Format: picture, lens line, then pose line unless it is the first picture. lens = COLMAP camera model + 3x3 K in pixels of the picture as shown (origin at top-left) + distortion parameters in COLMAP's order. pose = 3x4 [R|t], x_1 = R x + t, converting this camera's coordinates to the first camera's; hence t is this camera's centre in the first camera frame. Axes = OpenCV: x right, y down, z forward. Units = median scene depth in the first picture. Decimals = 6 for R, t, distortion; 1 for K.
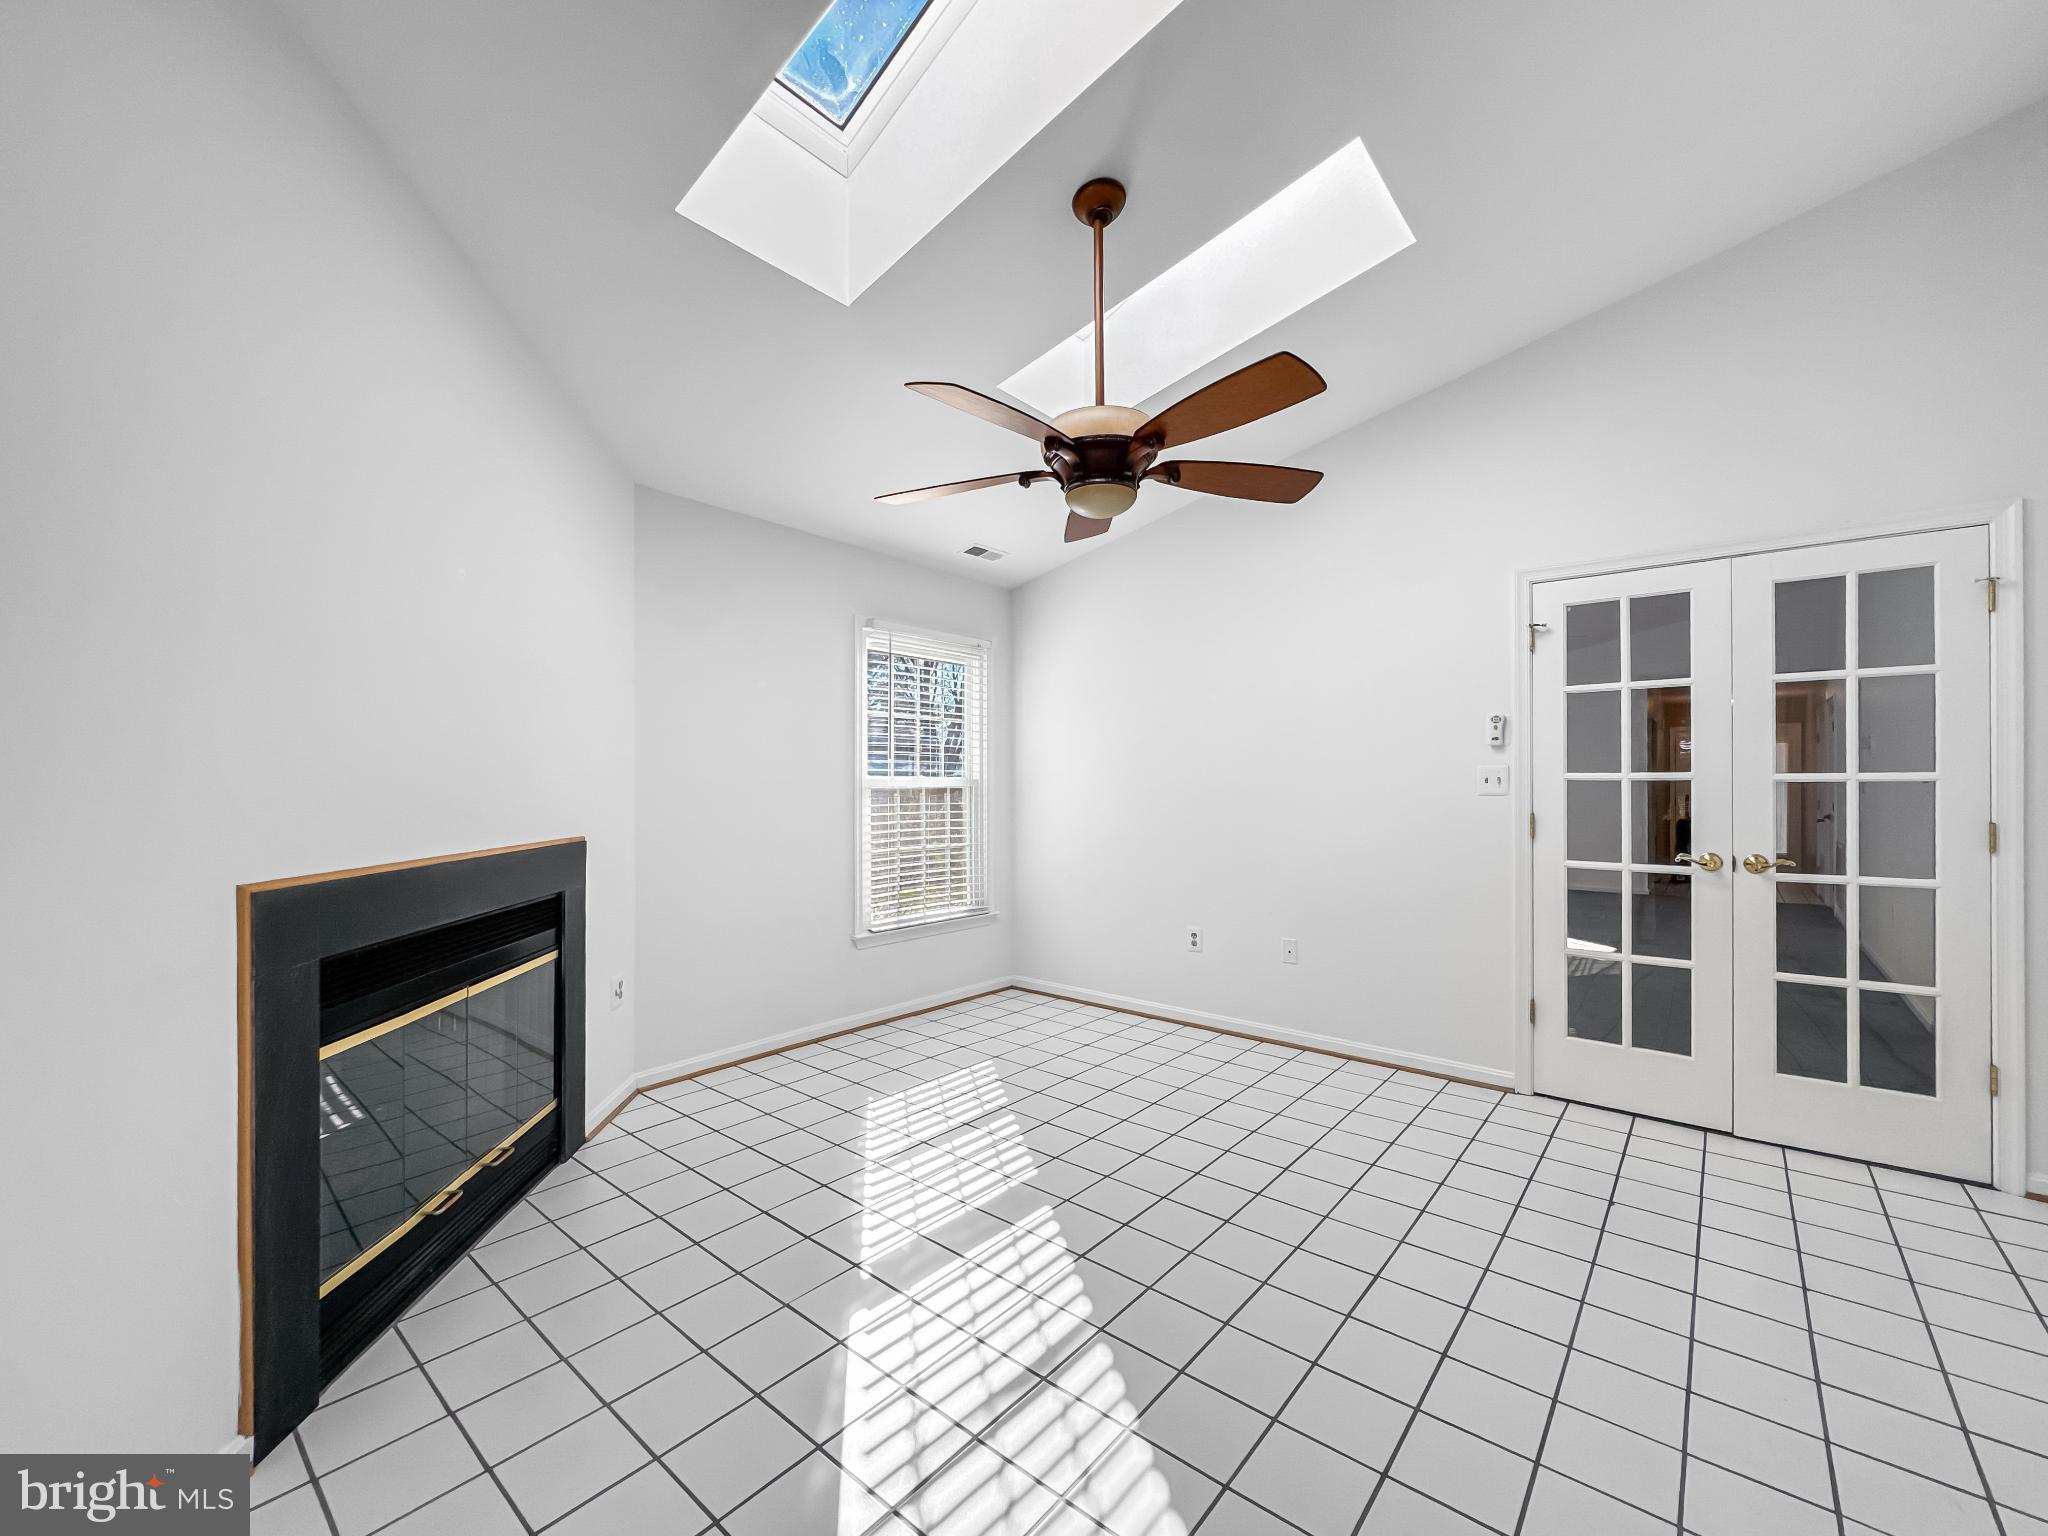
lens RADIAL K [[825.2, 0, 1029.4], [0, 825.2, 778.0], [0, 0, 1]] dist [-0.003935, -0.000218]
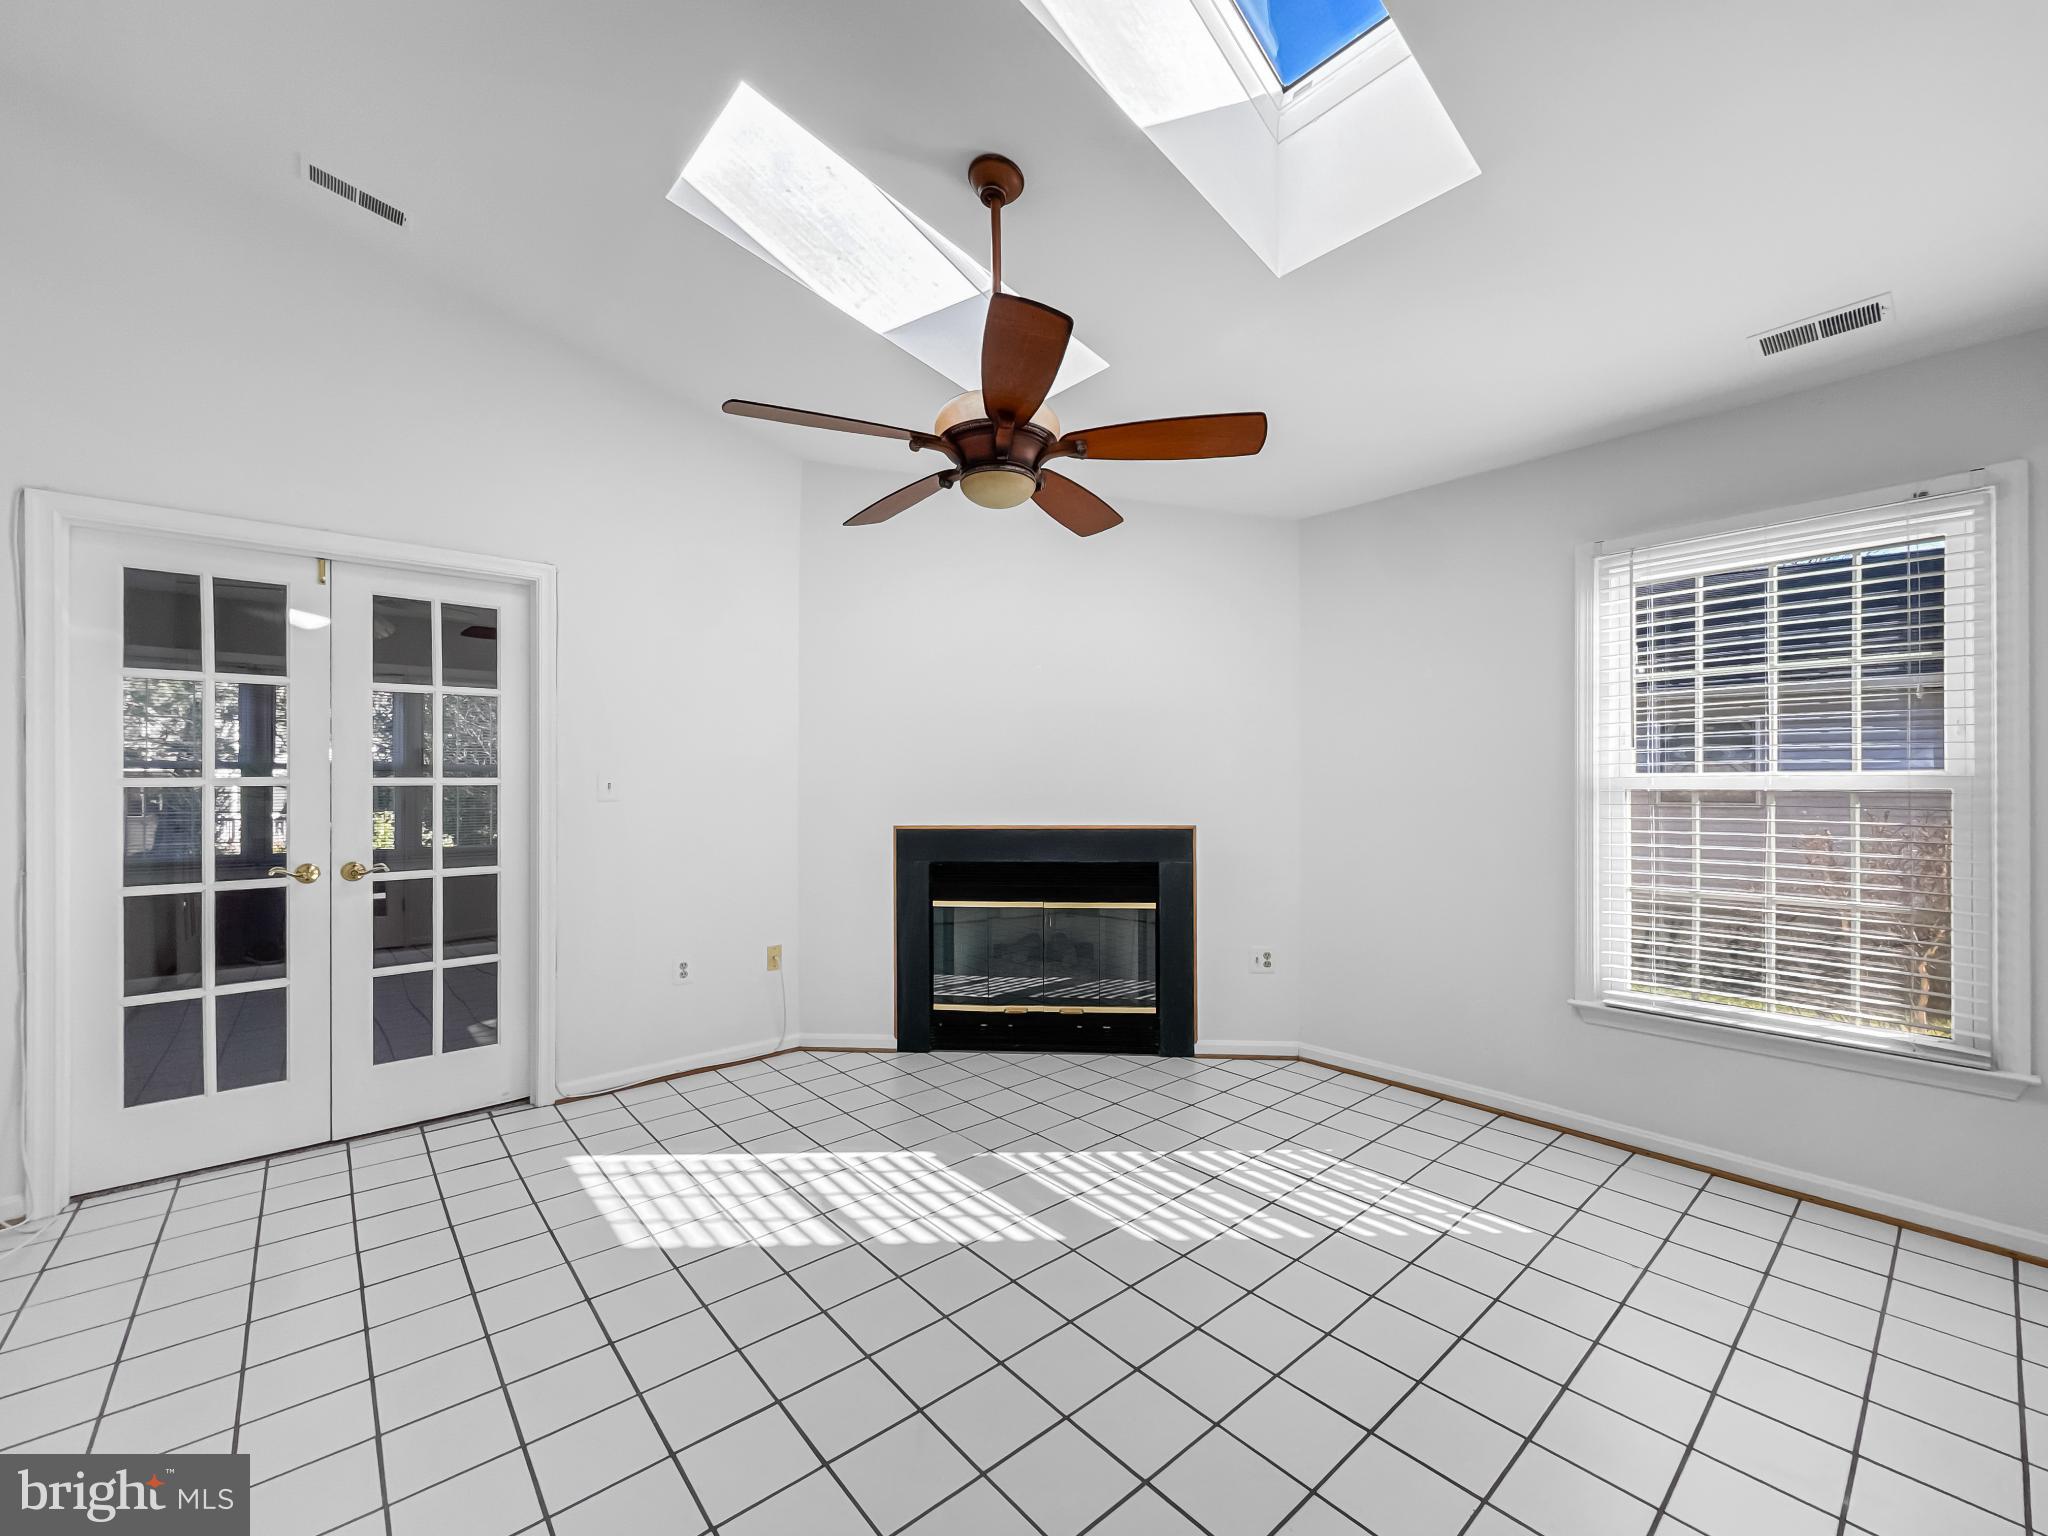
lens RADIAL K [[825.2, 0, 1029.4], [0, 825.2, 778.0], [0, 0, 1]] dist [-0.003935, -0.000218]
pose [[-0.149120, -0.008689, -0.988781, 0.912977], [0.011104, 0.999884, -0.010461, 0.004895], [0.988757, -0.012540, -0.149006, 1.053428]]
